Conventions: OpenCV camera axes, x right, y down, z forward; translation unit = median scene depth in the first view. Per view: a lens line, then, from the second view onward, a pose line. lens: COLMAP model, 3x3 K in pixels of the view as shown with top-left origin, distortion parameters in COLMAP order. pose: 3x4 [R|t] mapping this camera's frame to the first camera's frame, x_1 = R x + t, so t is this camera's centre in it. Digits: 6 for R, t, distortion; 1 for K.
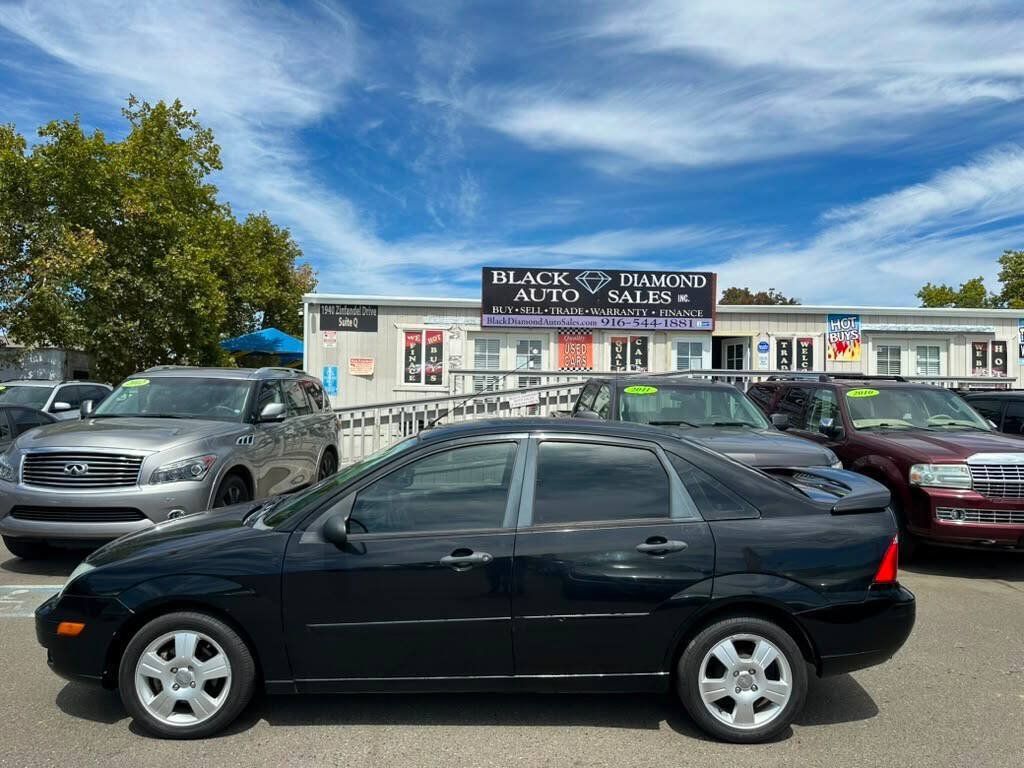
lens RADIAL K [[725.2, 0, 514.5], [0, 725.2, 388.4], [0, 0, 1]] dist [0.038688, -0.047174]
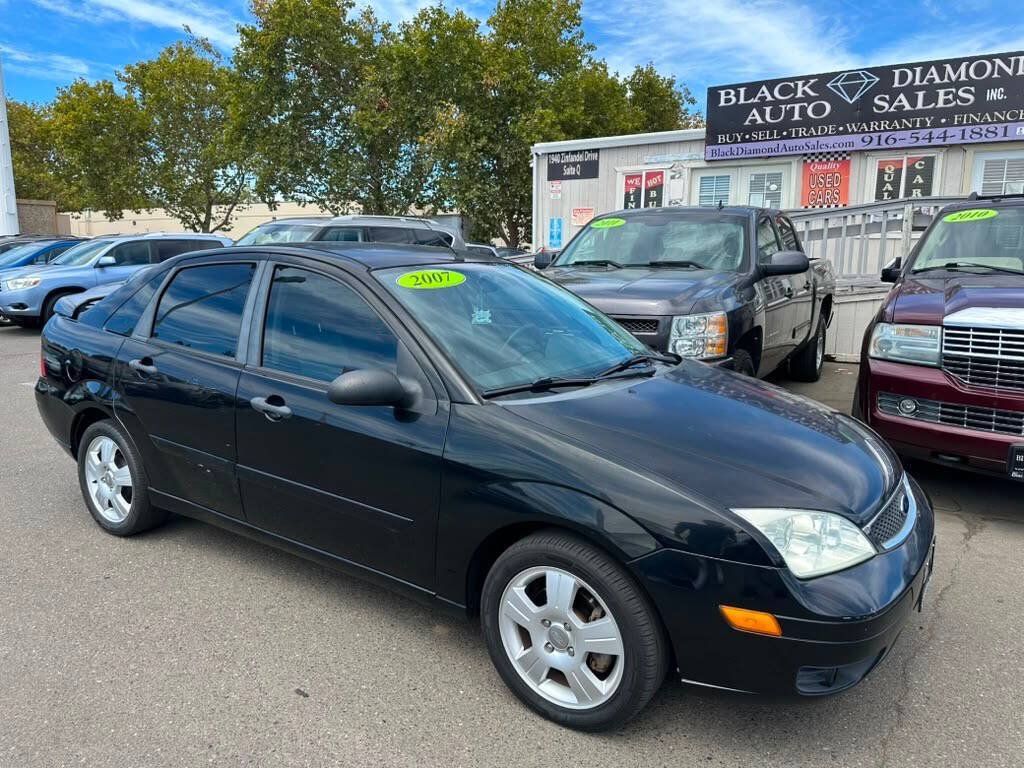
lens RADIAL K [[725.2, 0, 506.0], [0, 725.2, 380.8], [0, 0, 1]] dist [0.038688, -0.047174]
pose [[0.796588, 0.093899, -0.597186, 0.302302], [0.012076, 0.985194, 0.171016, 0.019498], [0.604403, -0.143441, 0.783659, 0.143716]]
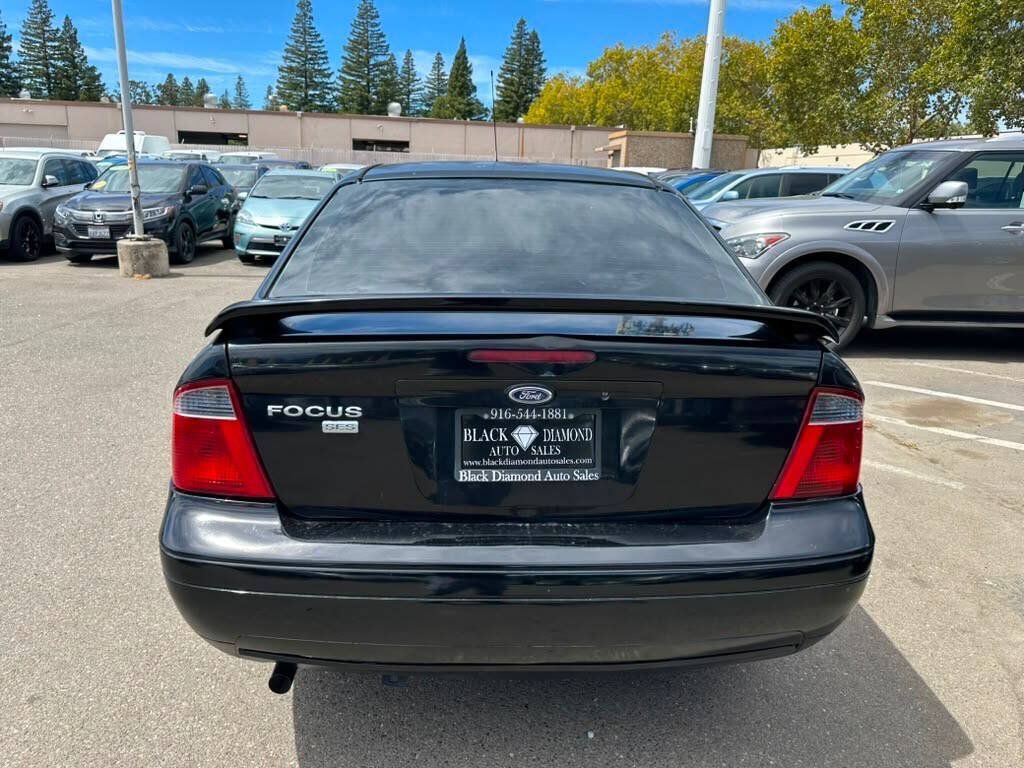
lens RADIAL K [[725.2, 0, 509.7], [0, 725.2, 382.3], [0, 0, 1]] dist [0.038688, -0.047174]
pose [[0.039608, 0.257305, -0.965518, 0.220563], [-0.021979, 0.966267, 0.256603, 0.019535], [0.998974, 0.011057, 0.043927, 0.277589]]
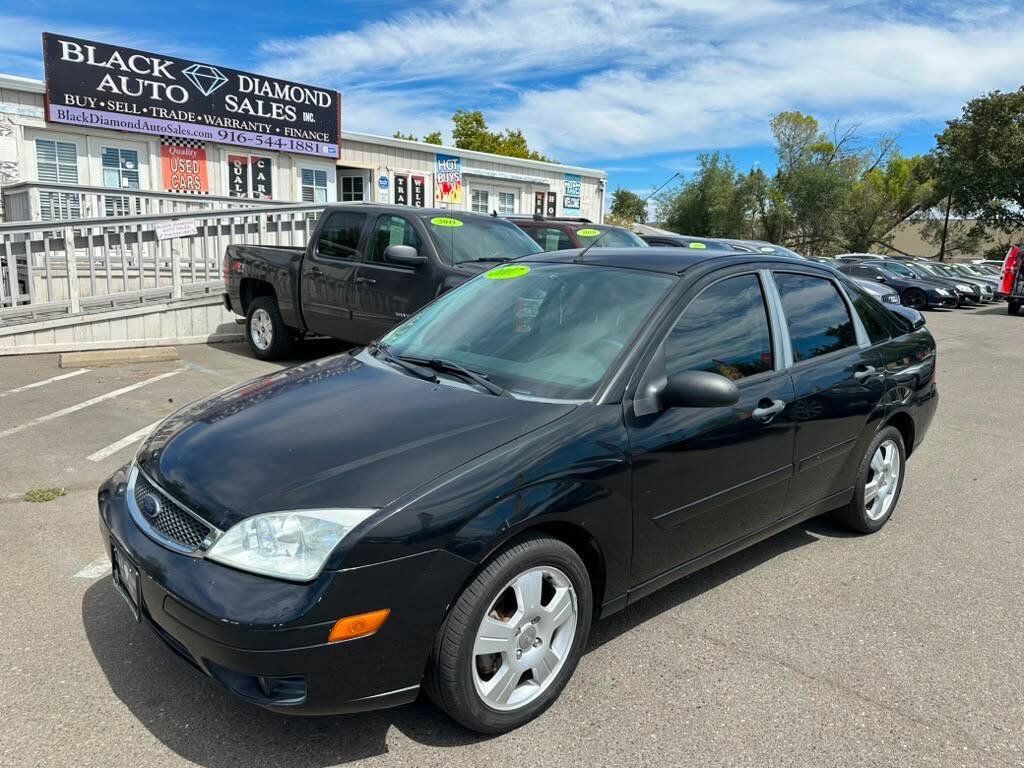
lens RADIAL K [[726.6, 0, 511.0], [0, 726.6, 394.4], [0, 0, 1]] dist [0.017746, -0.021475]
pose [[0.755111, -0.115703, 0.645307, -0.193174], [-0.029784, 0.977233, 0.210070, 0.011837], [-0.654920, -0.177846, 0.734473, 0.130998]]
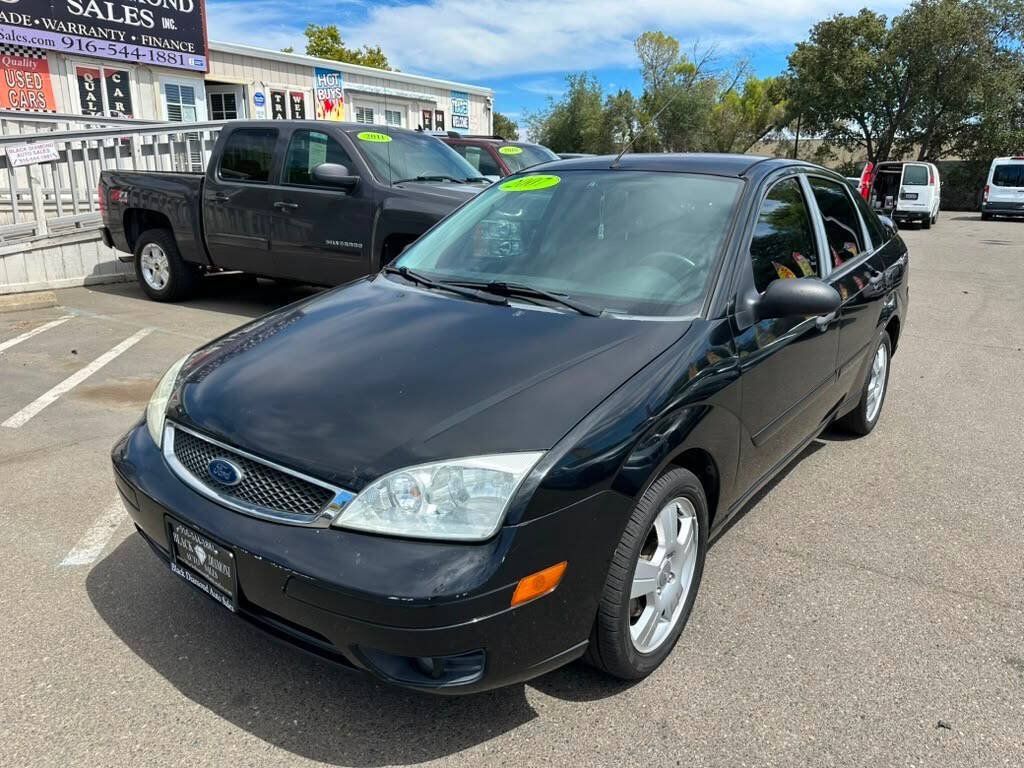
lens RADIAL K [[726.6, 0, 523.8], [0, 726.6, 385.1], [0, 0, 1]] dist [0.017746, -0.021475]
pose [[0.612150, -0.218671, 0.759904, -0.213249], [-0.013659, 0.957935, 0.286660, 0.017921], [-0.790623, -0.185859, 0.583413, 0.175121]]
